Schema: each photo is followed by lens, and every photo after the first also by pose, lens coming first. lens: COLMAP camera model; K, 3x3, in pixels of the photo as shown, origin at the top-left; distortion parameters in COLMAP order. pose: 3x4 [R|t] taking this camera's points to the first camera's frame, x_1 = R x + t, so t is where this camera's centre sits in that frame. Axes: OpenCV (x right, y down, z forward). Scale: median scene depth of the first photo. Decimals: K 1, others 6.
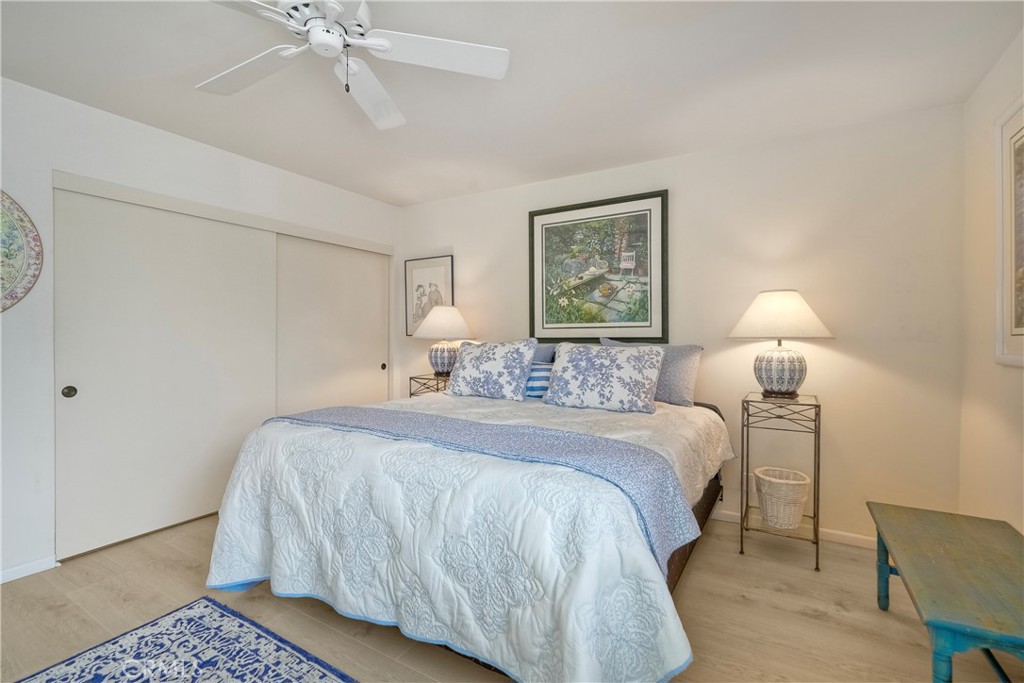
lens RADIAL K [[467.4, 0, 512.0], [0, 467.4, 341.5], [0, 0, 1]] dist [-0.001383, 0.000887]
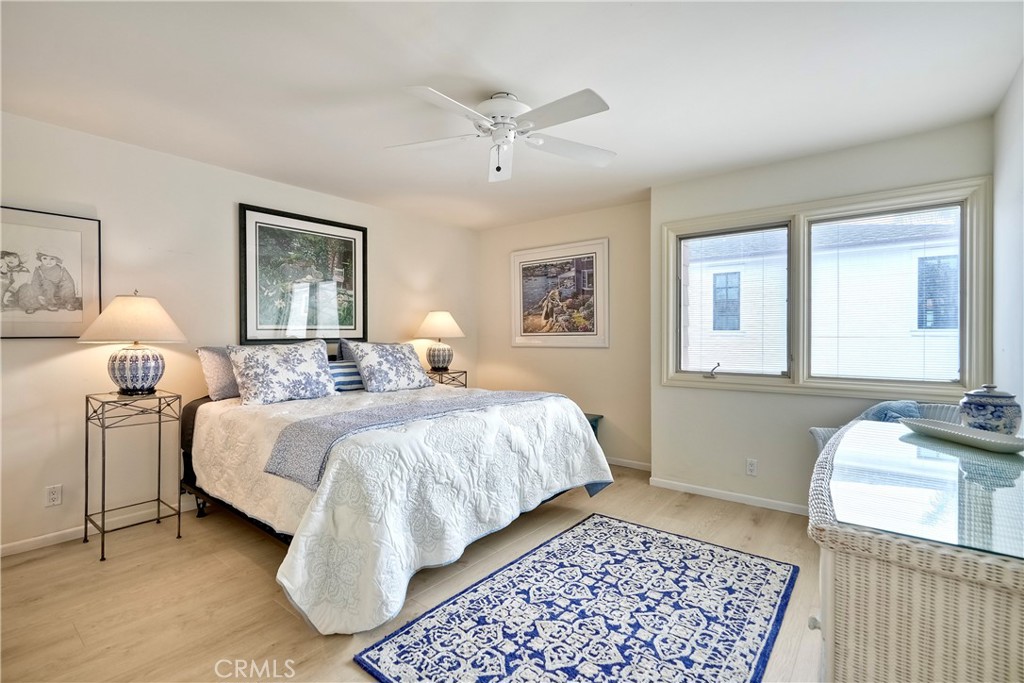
lens RADIAL K [[467.4, 0, 512.0], [0, 467.4, 341.5], [0, 0, 1]] dist [-0.001383, 0.000887]
pose [[0.130930, -0.018659, 0.991216, -0.941016], [0.009885, 0.999798, 0.017514, -0.016580], [-0.991342, 0.007505, 0.131088, 0.401817]]
